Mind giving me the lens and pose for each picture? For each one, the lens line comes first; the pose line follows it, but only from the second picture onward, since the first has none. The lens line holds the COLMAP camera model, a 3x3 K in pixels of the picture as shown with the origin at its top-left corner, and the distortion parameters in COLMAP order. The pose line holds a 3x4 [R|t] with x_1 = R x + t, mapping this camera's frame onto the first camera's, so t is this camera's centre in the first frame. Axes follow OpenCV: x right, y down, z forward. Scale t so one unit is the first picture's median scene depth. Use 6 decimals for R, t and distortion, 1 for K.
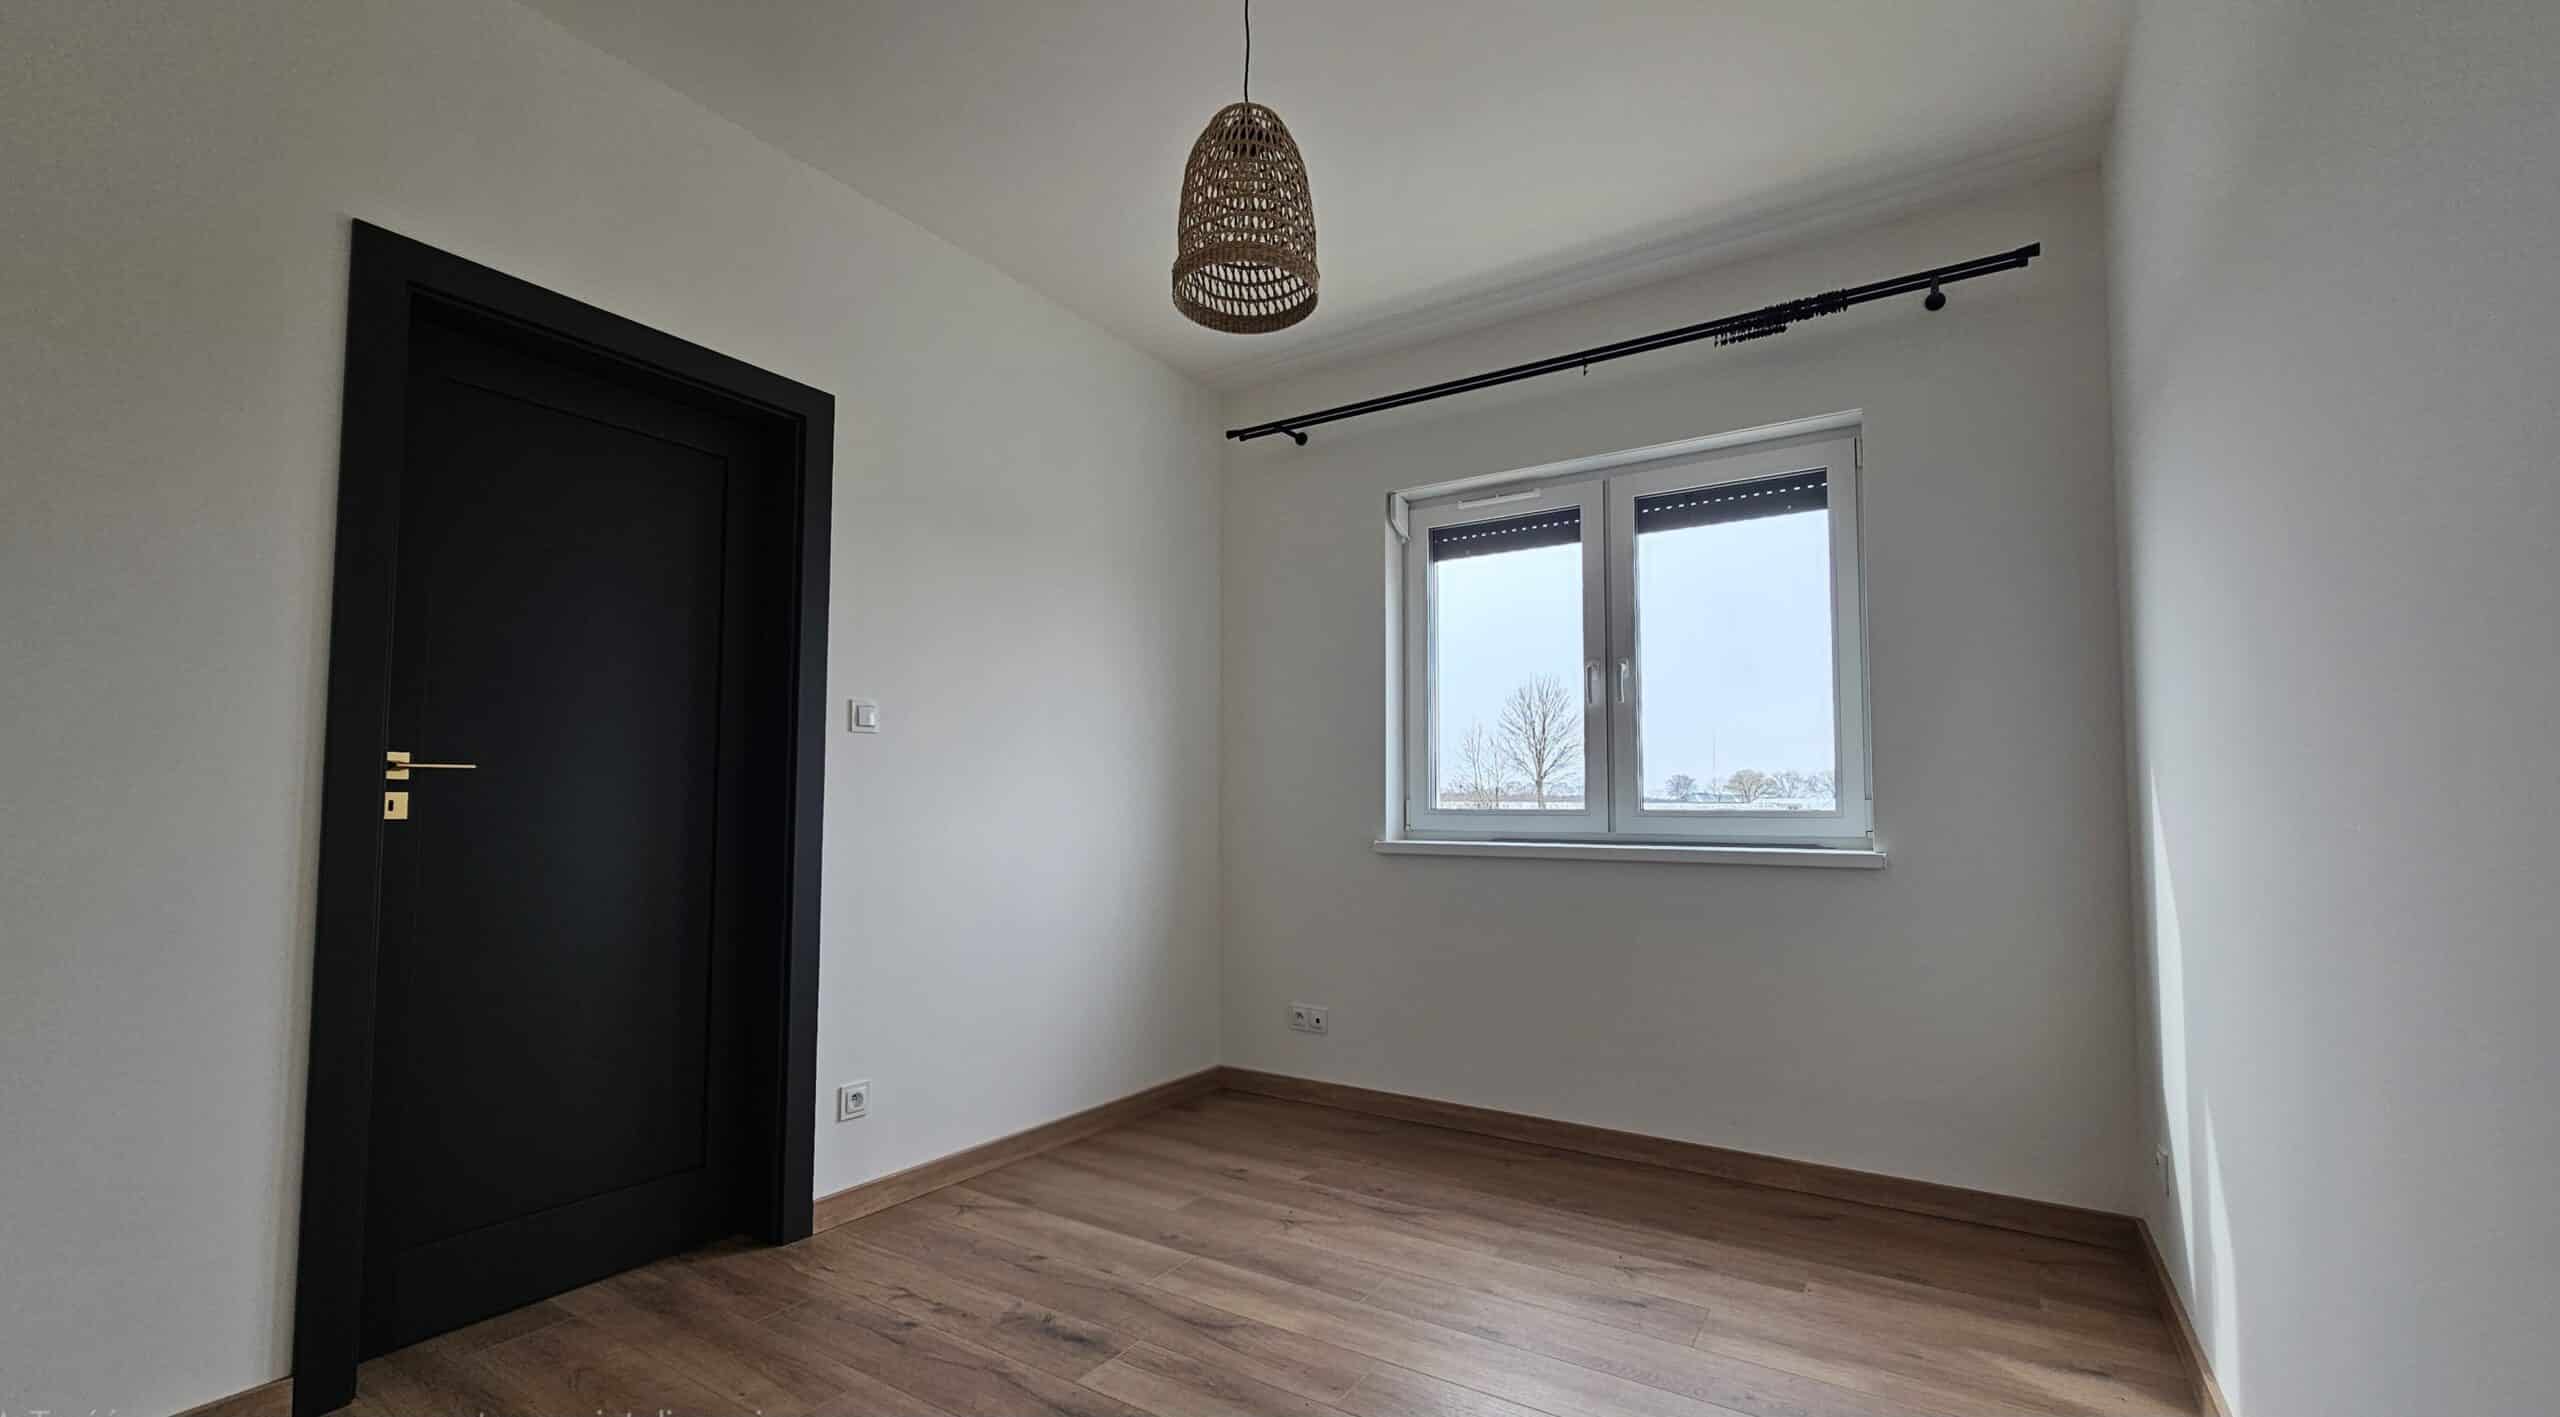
lens RADIAL K [[1026.6, 0, 1274.0], [0, 1026.6, 754.5], [0, 0, 1]] dist [-0.000147, 0.000012]
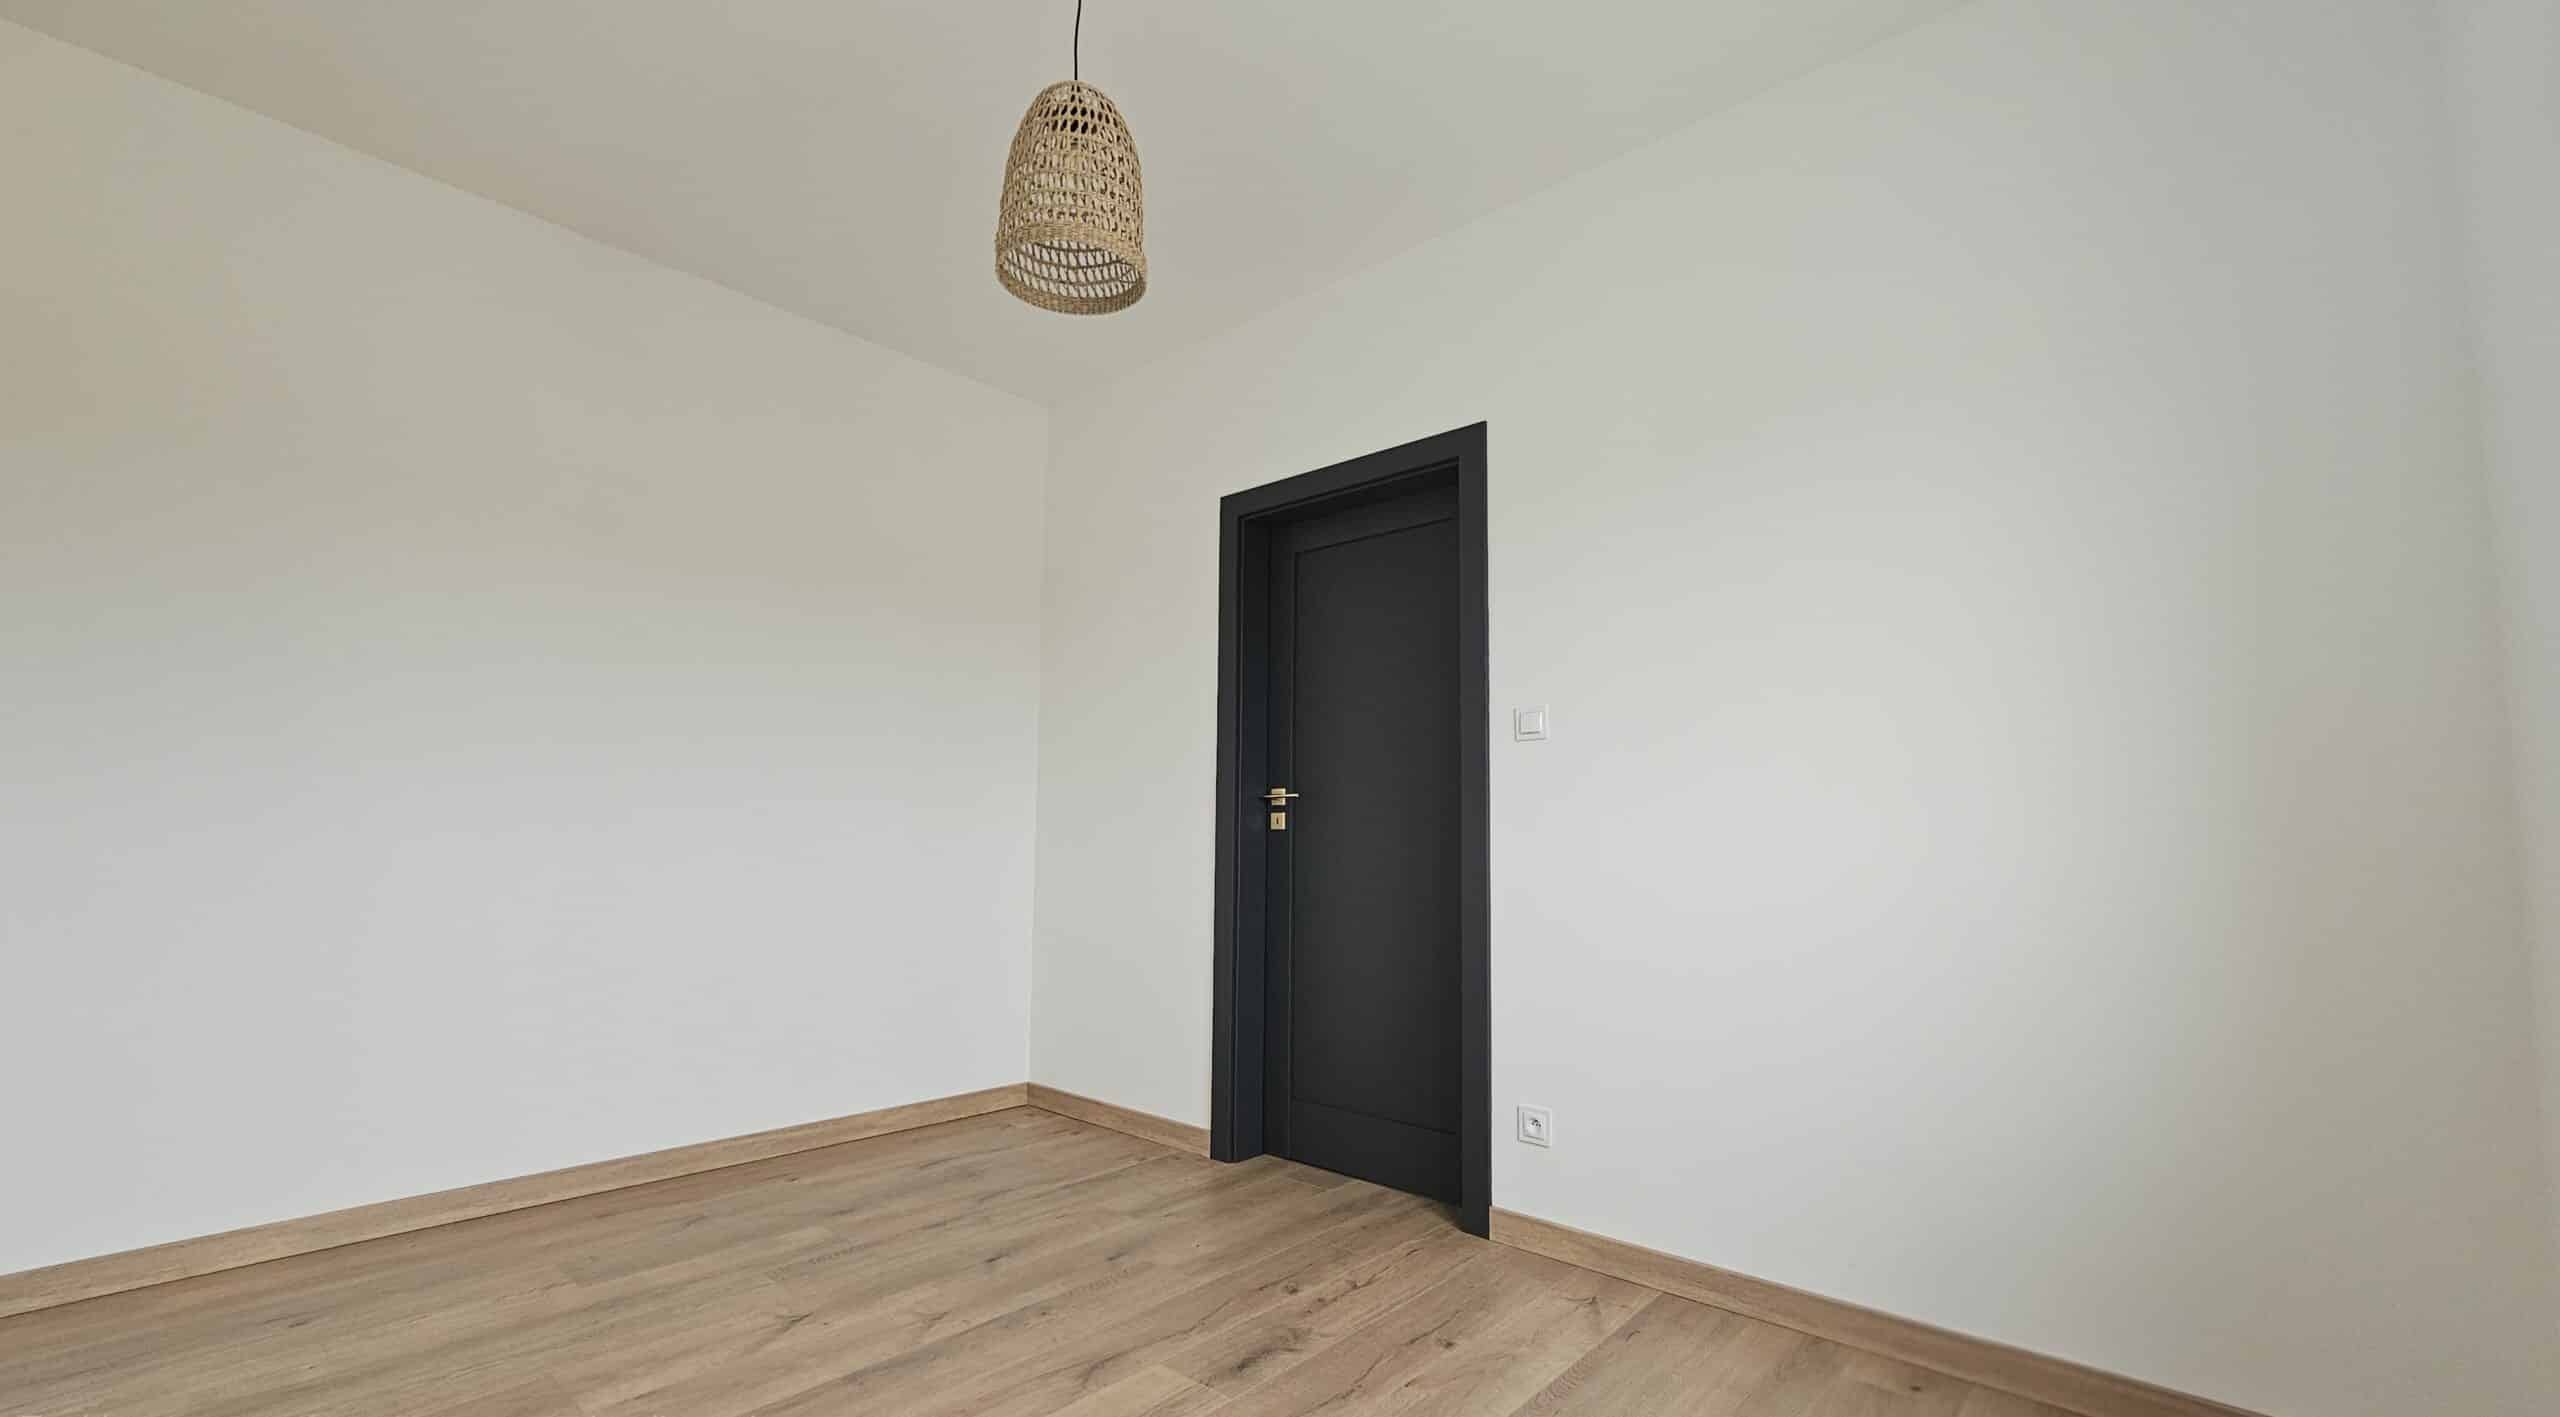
lens RADIAL K [[1120.8, 0, 1280.0], [0, 1120.8, 708.5], [0, 0, 1]] dist [-0.028857, -0.000033]
pose [[-0.177206, -0.117223, -0.977168, 0.593626], [0.051220, 0.990437, -0.128103, 0.064522], [0.982840, -0.072751, -0.169507, 0.838393]]
